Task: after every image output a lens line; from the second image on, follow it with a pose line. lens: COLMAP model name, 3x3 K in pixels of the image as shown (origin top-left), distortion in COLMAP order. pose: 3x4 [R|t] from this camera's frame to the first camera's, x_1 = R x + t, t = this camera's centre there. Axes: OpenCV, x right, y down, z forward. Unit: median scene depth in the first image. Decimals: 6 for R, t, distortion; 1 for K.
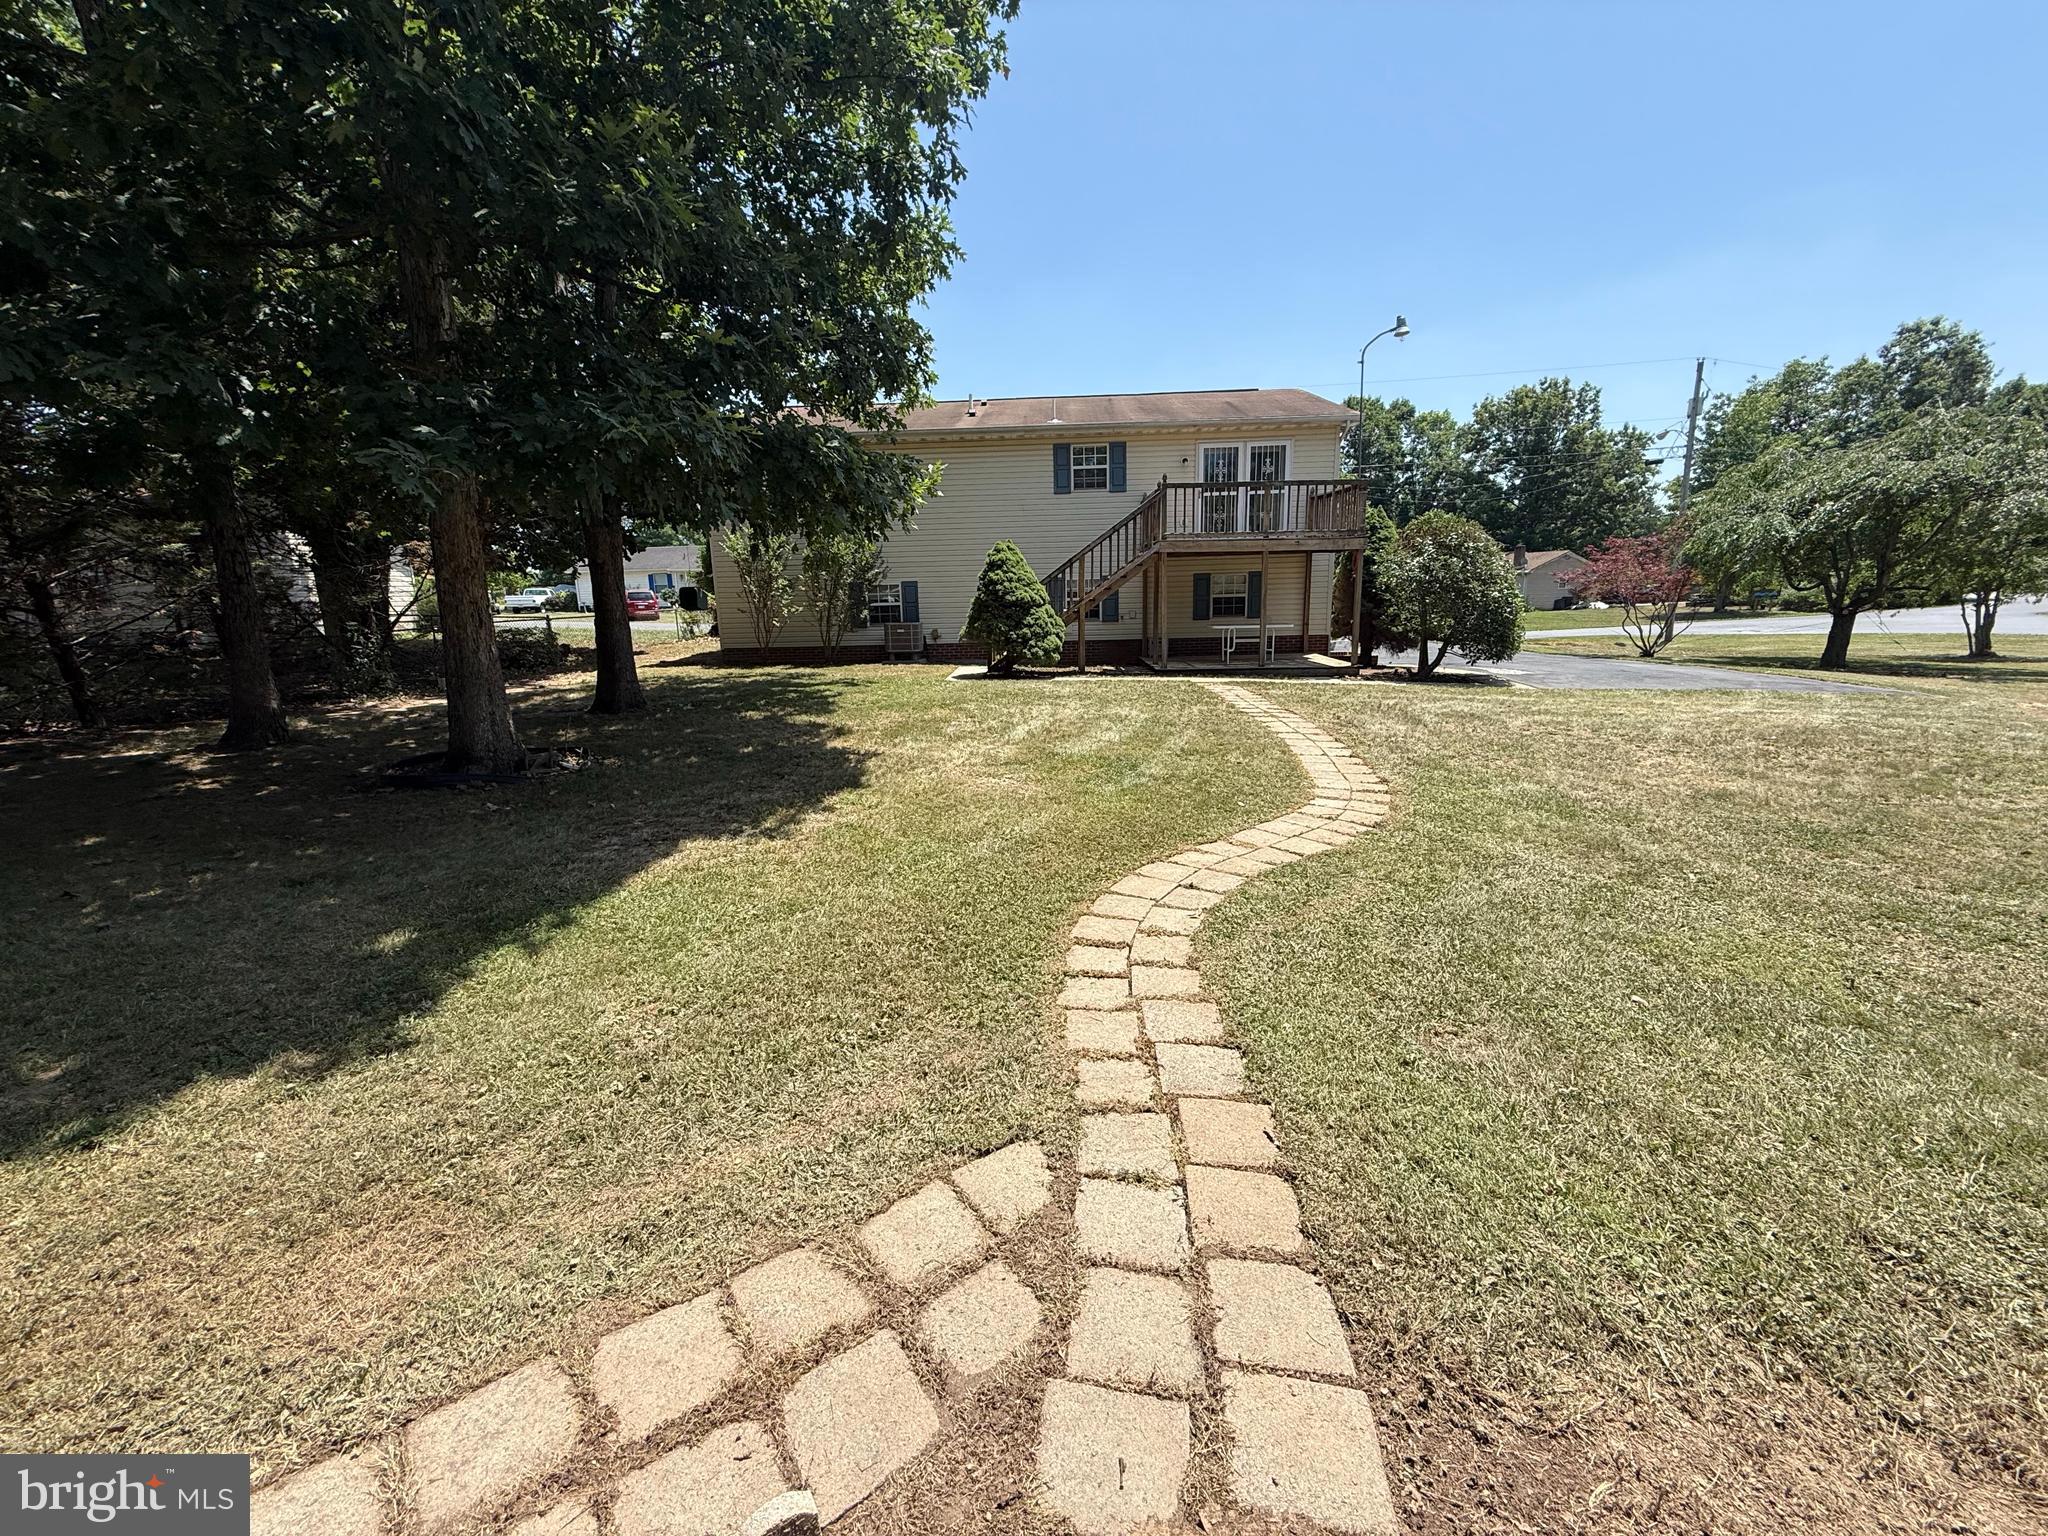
lens RADIAL K [[826.5, 0, 1024.6], [0, 826.5, 760.8], [0, 0, 1]] dist [0.002258, 0.000213]
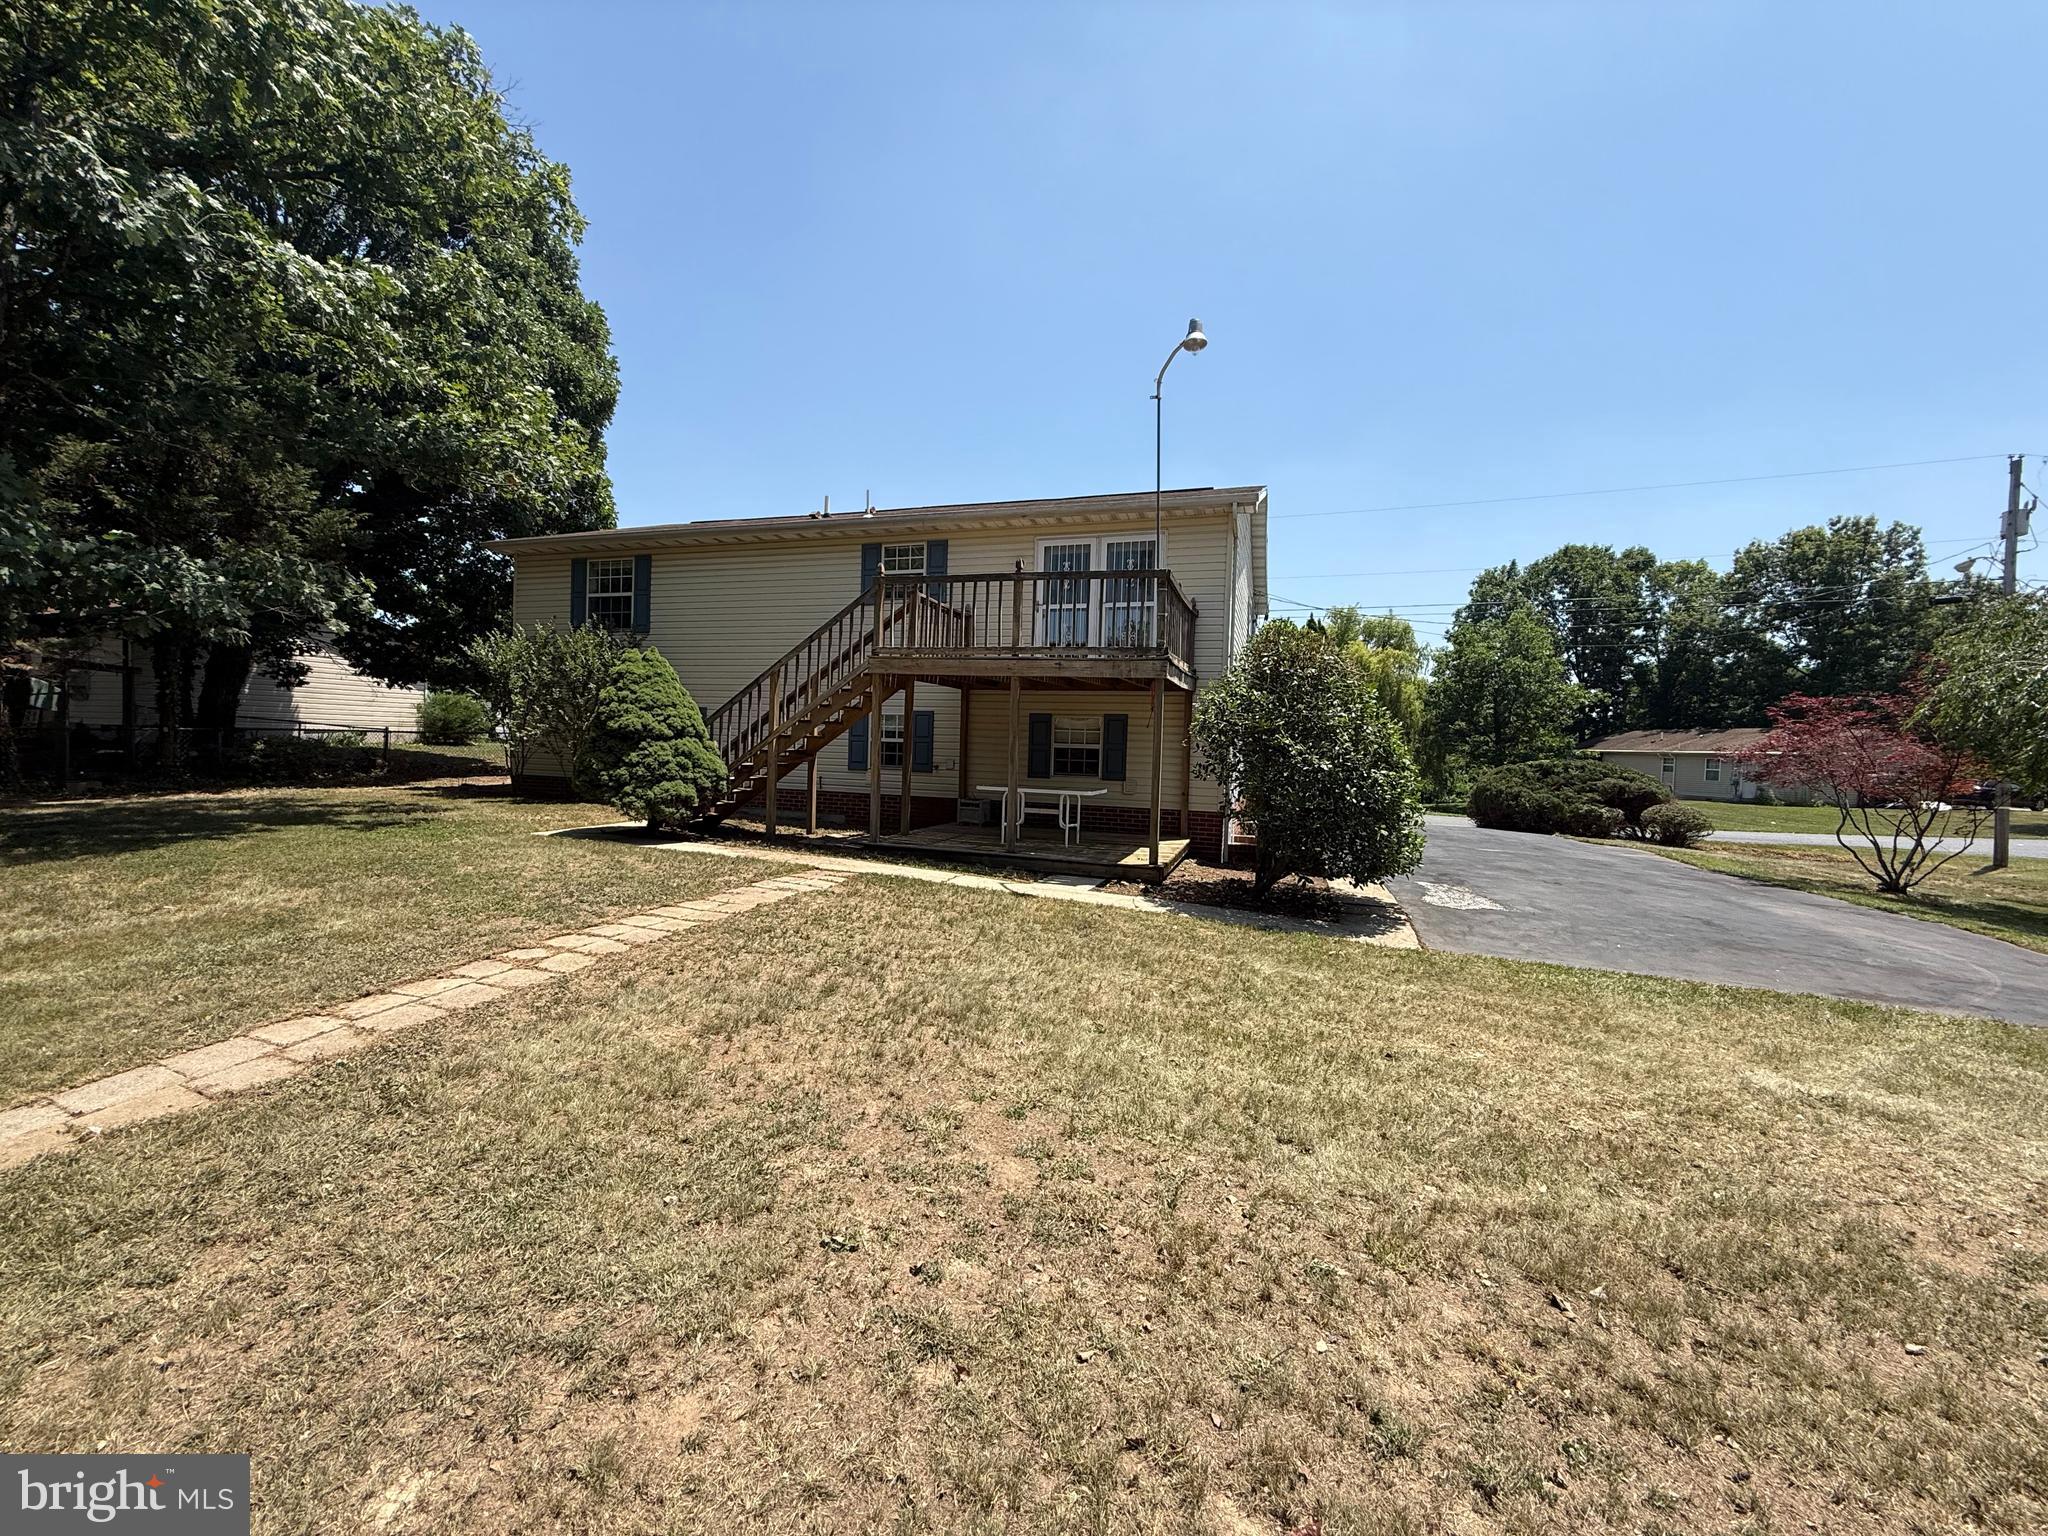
lens RADIAL K [[826.5, 0, 1024.6], [0, 826.5, 760.8], [0, 0, 1]] dist [0.002258, 0.000213]
pose [[0.960958, 0.060554, -0.269986, 0.356205], [-0.107953, 0.980480, -0.164330, -0.061259], [0.254765, 0.187060, 0.948738, 0.294497]]
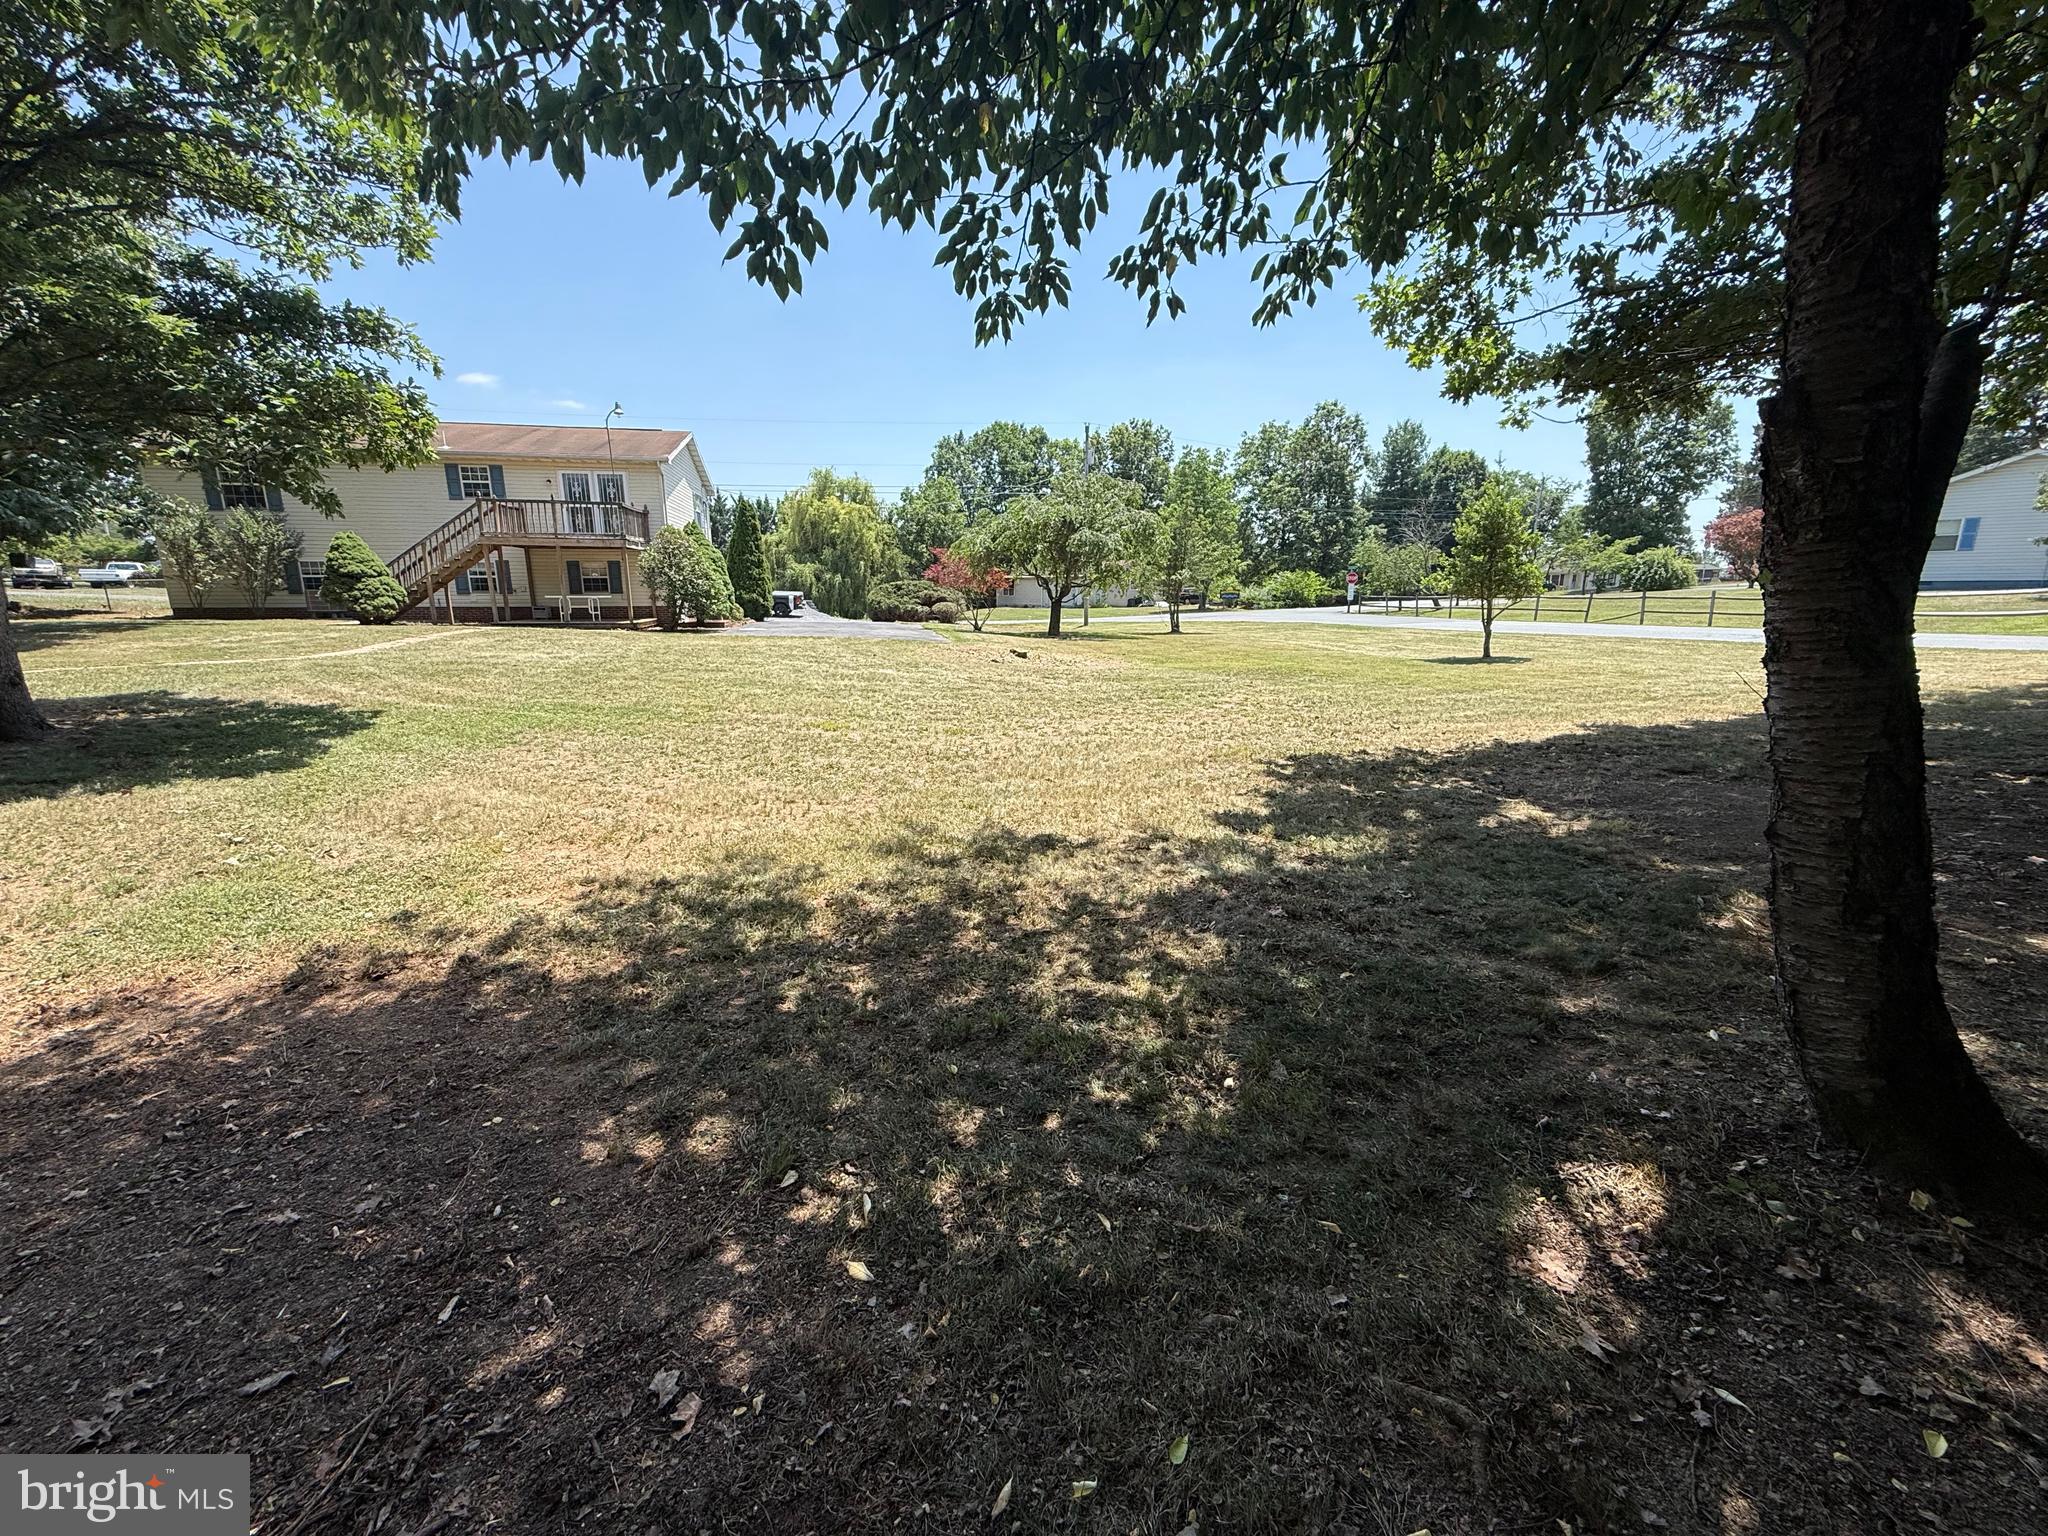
lens RADIAL K [[820.2, 0, 1024.0], [0, 820.2, 768.0], [0, 0, 1]] dist [0.000458, 0.000067]
pose [[0.972281, -0.024899, 0.232486, 0.569344], [0.022027, 0.999646, 0.014939, 0.113056], [-0.232775, -0.009404, 0.972485, -0.501978]]
